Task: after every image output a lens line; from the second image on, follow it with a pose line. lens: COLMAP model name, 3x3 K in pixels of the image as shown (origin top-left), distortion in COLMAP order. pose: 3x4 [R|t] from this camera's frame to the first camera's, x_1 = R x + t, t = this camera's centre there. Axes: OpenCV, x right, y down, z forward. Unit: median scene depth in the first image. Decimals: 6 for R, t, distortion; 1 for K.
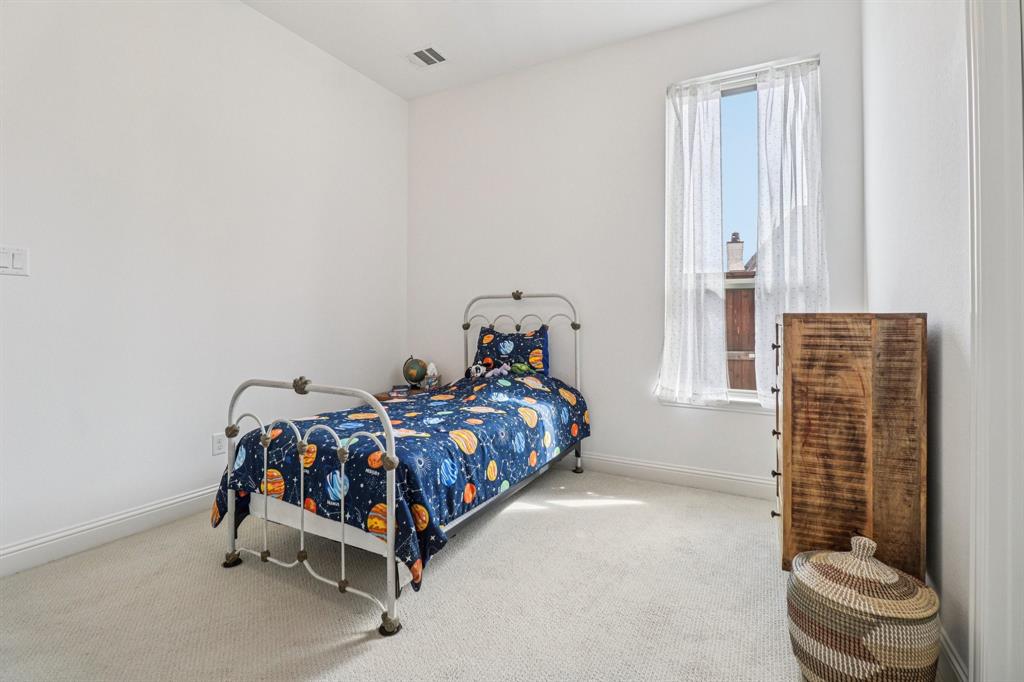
lens RADIAL K [[476.0, 0, 505.3], [0, 476.0, 321.3], [0, 0, 1]] dist [-0.016095, -0.000394]
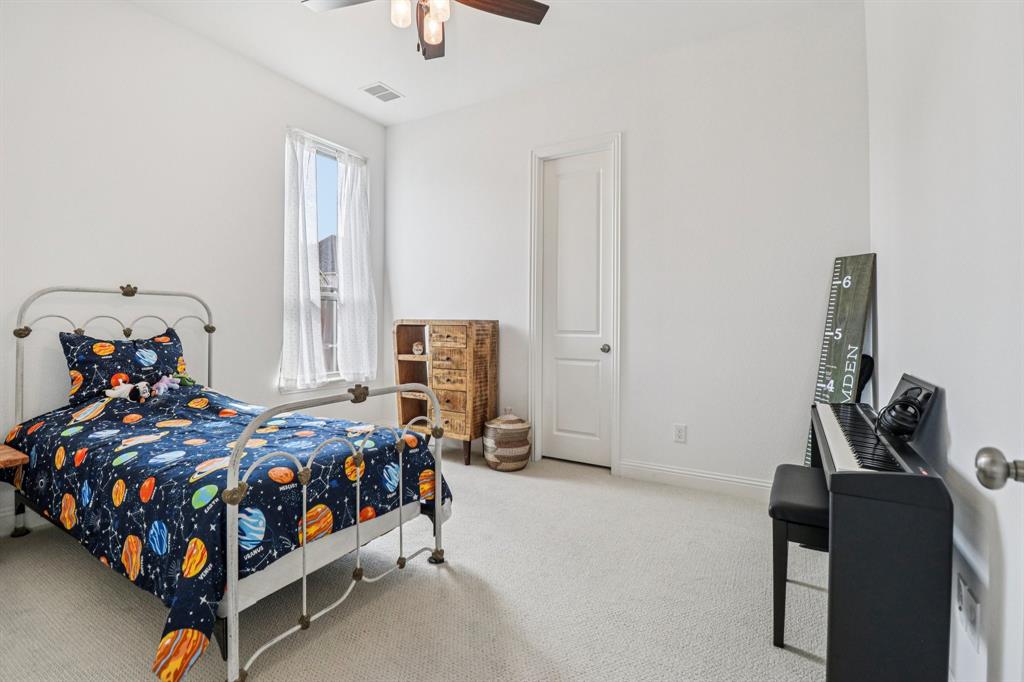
lens RADIAL K [[476.0, 0, 505.3], [0, 476.0, 321.3], [0, 0, 1]] dist [-0.016095, -0.000394]
pose [[0.039345, -0.000155, 0.999226, -1.292910], [-0.000578, 1.000000, 0.000178, -0.009200], [-0.999226, -0.000584, 0.039345, 0.634087]]
